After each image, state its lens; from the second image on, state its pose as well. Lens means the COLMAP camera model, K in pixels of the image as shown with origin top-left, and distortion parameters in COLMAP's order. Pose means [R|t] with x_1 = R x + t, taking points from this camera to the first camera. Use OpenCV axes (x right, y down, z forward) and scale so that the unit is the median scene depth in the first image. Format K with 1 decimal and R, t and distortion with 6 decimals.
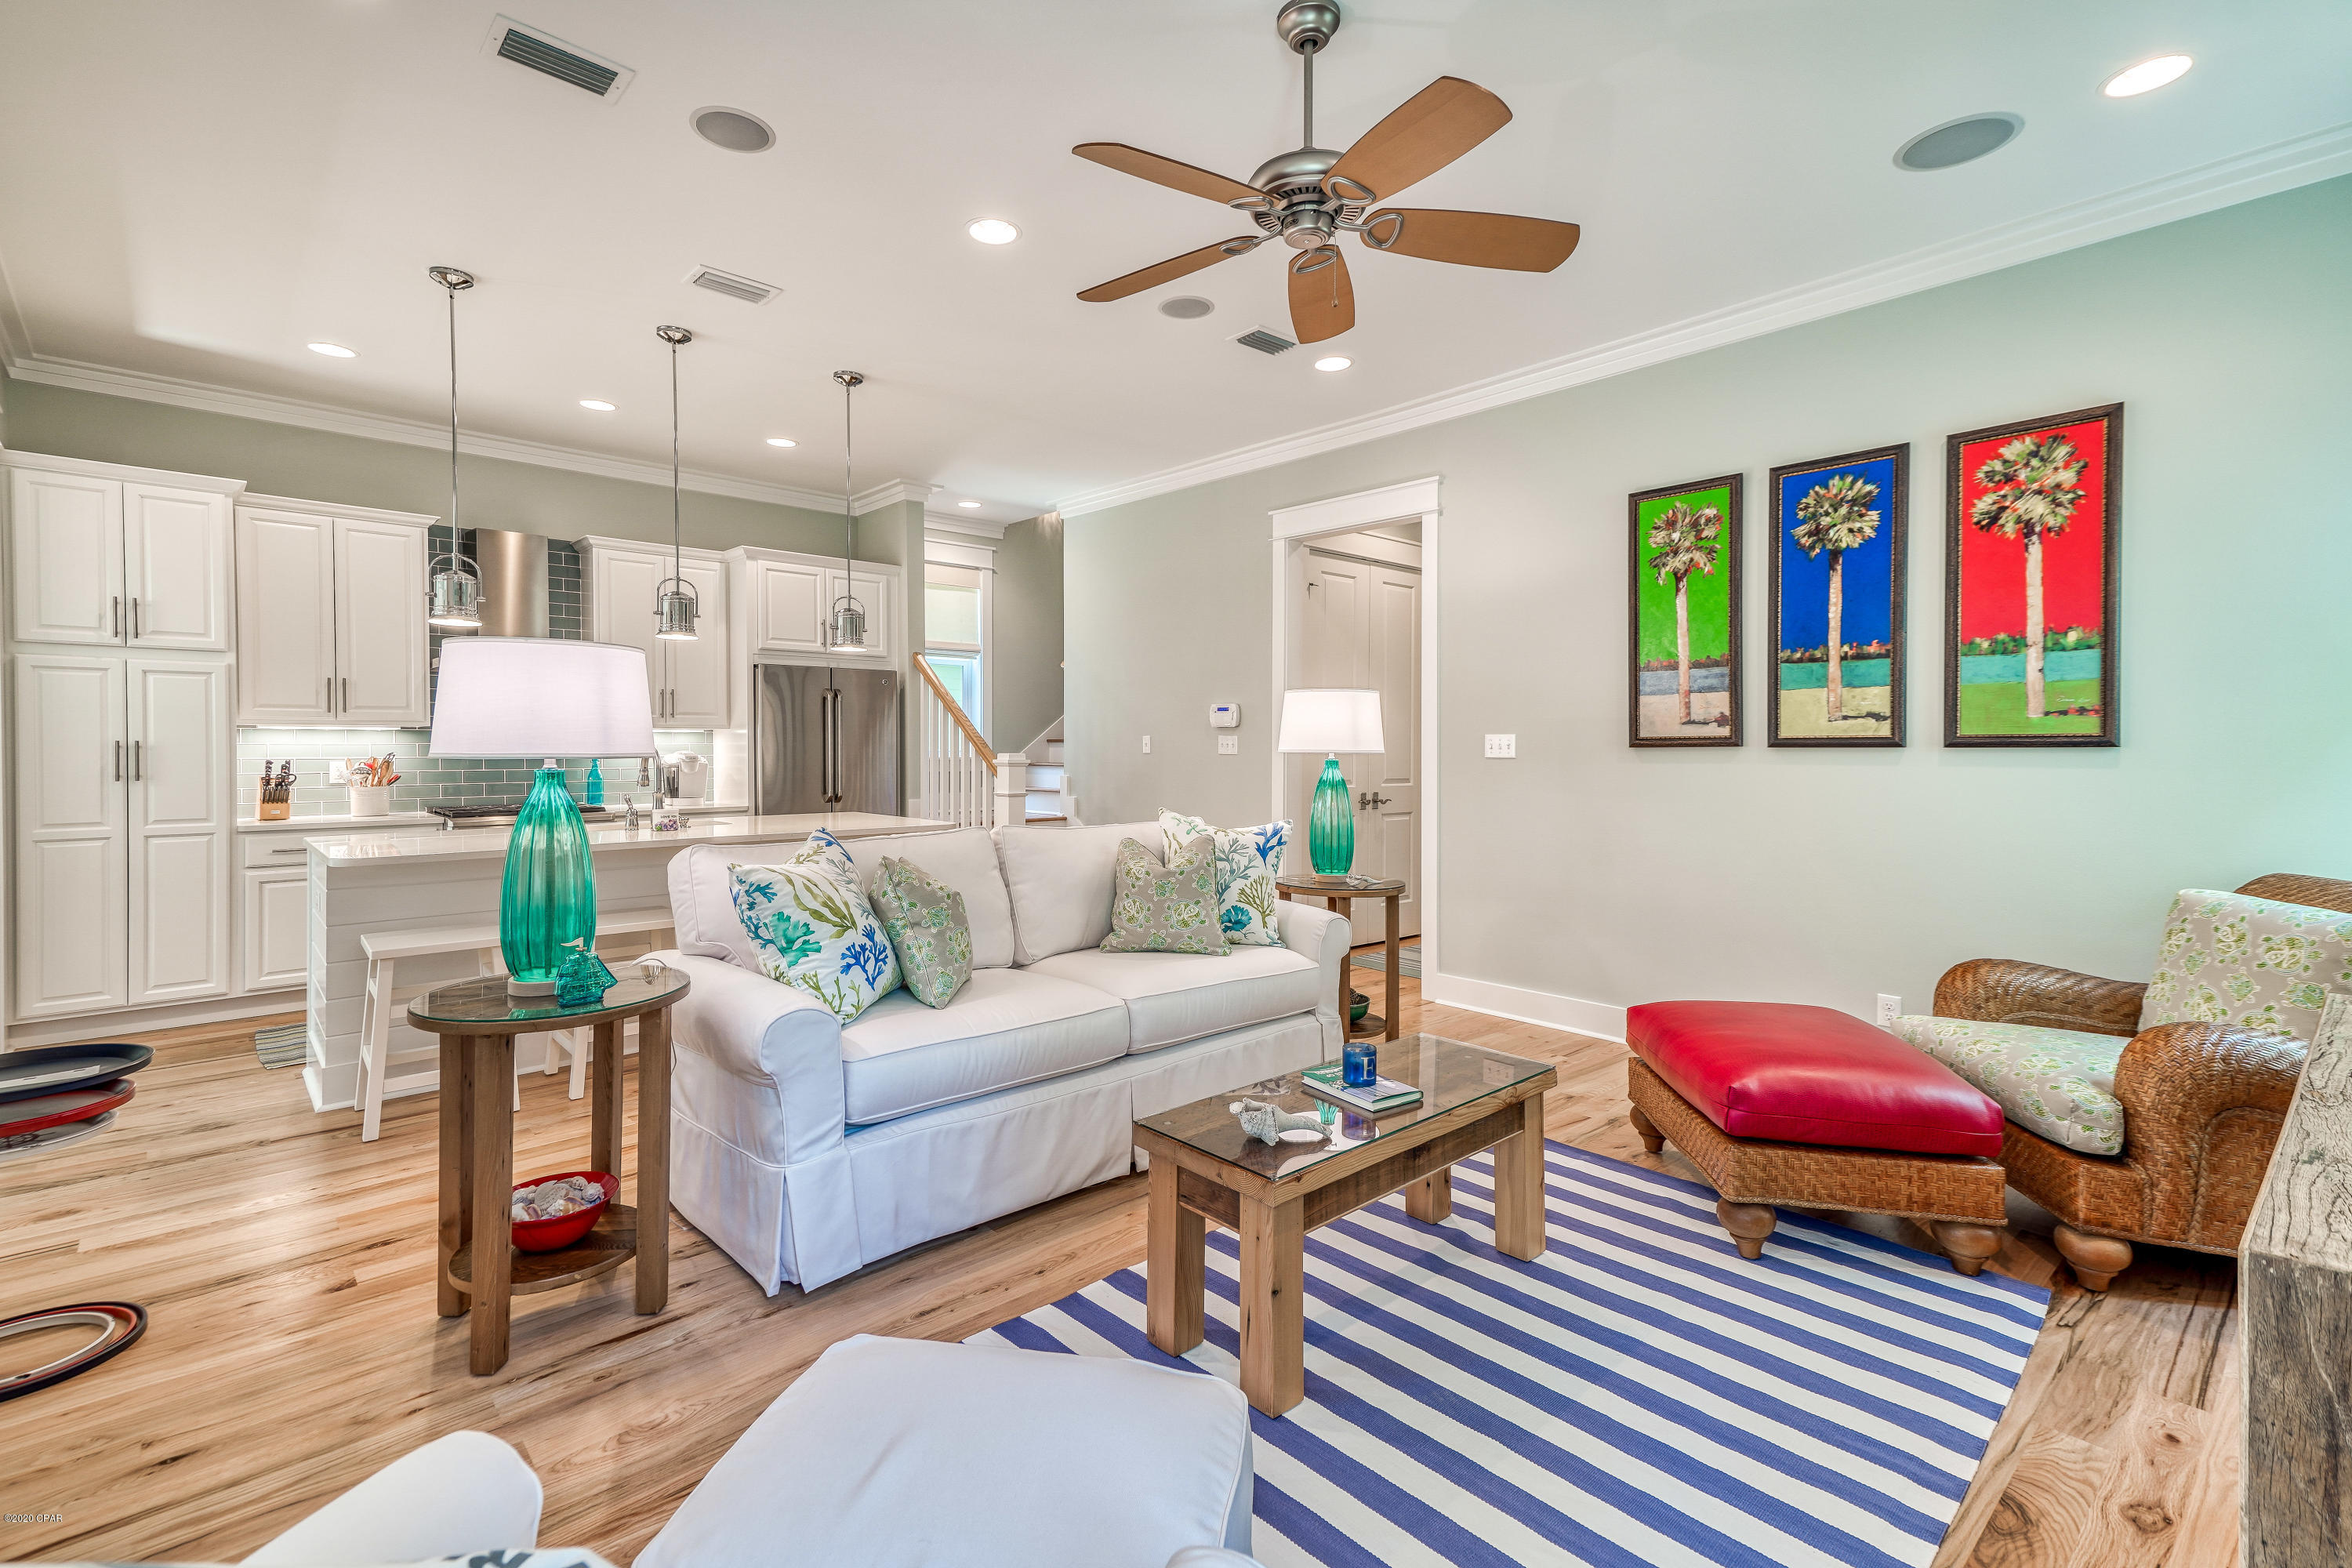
lens RADIAL K [[1087.1, 0, 1186.0], [0, 1087.1, 756.5], [0, 0, 1]] dist [0.054065, -0.000307]
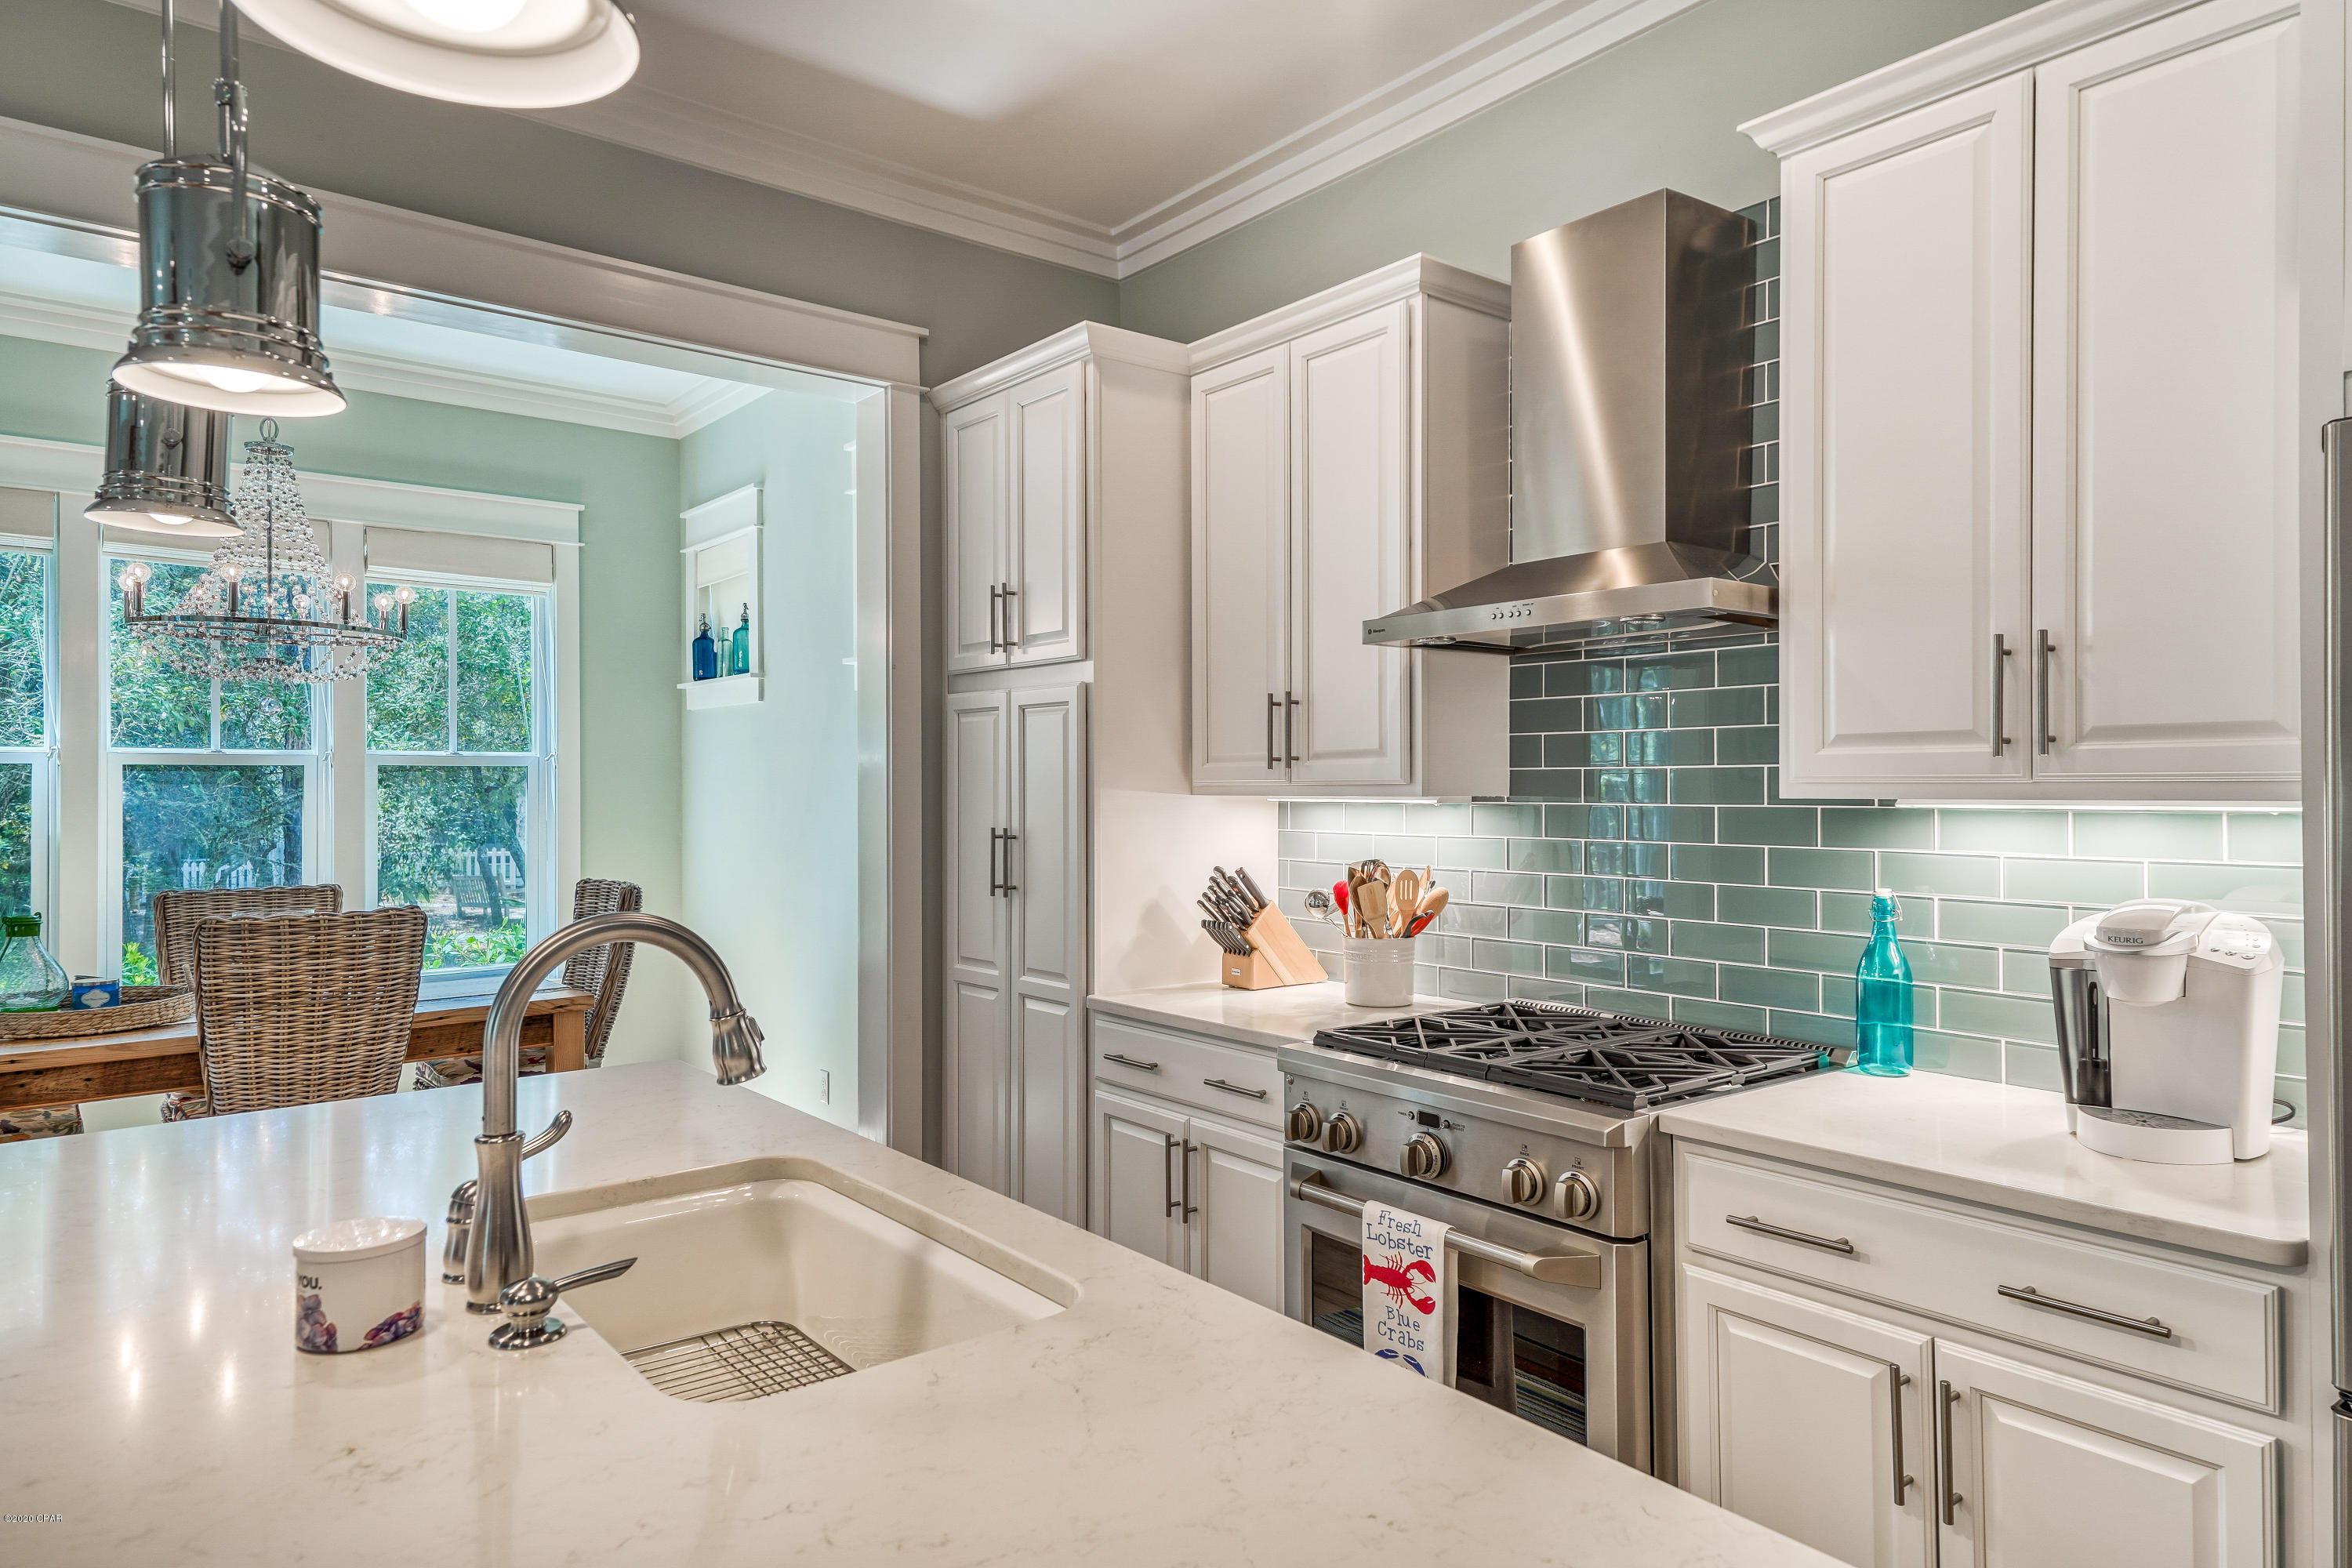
lens RADIAL K [[1433.5, 0, 1107.7], [0, 1433.5, 779.6], [0, 0, 1]] dist [0.056964, -0.015835]
pose [[-0.090898, -0.002530, -0.995857, -0.213373], [-0.007405, 0.999971, -0.001865, -0.040885], [0.995833, 0.007205, -0.090914, 1.216789]]
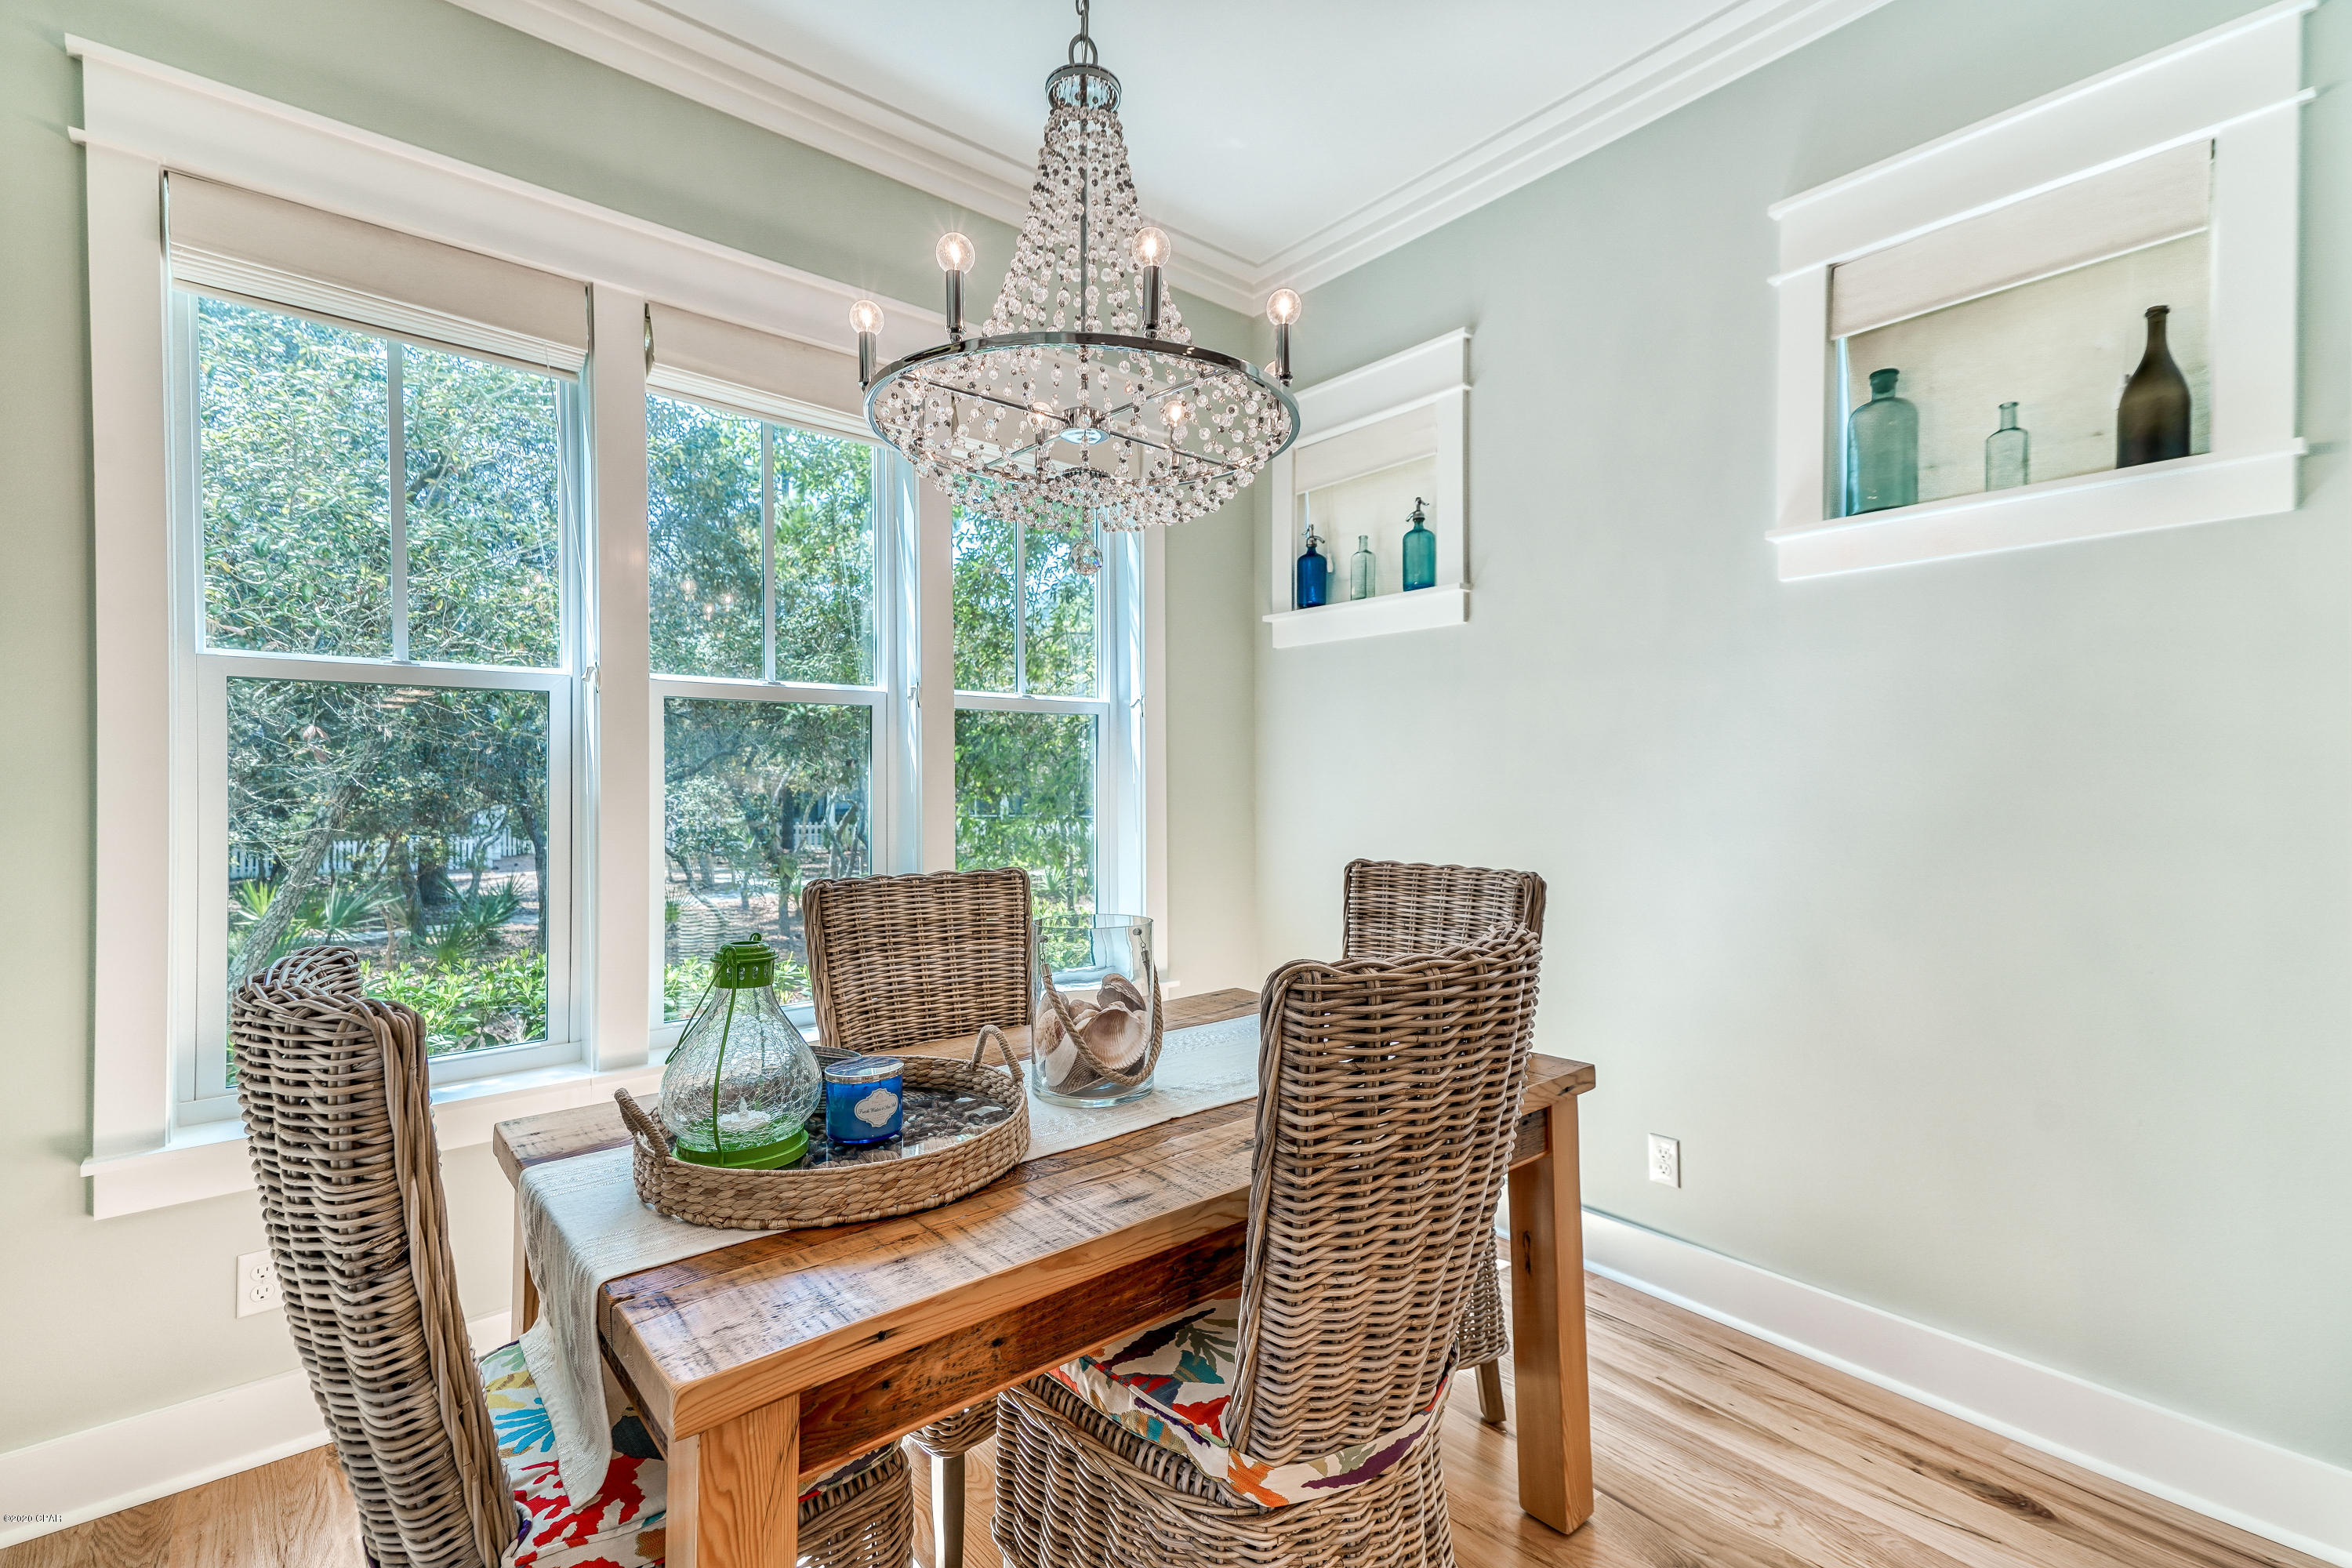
lens RADIAL K [[1067.7, 0, 1169.0], [0, 1067.7, 771.4], [0, 0, 1]] dist [0.048324, -0.003327]
pose [[-0.032738, -0.002721, -0.999460, -0.707812], [-0.006989, 0.999972, -0.002493, -0.007990], [0.999440, 0.006903, -0.032756, 0.644810]]
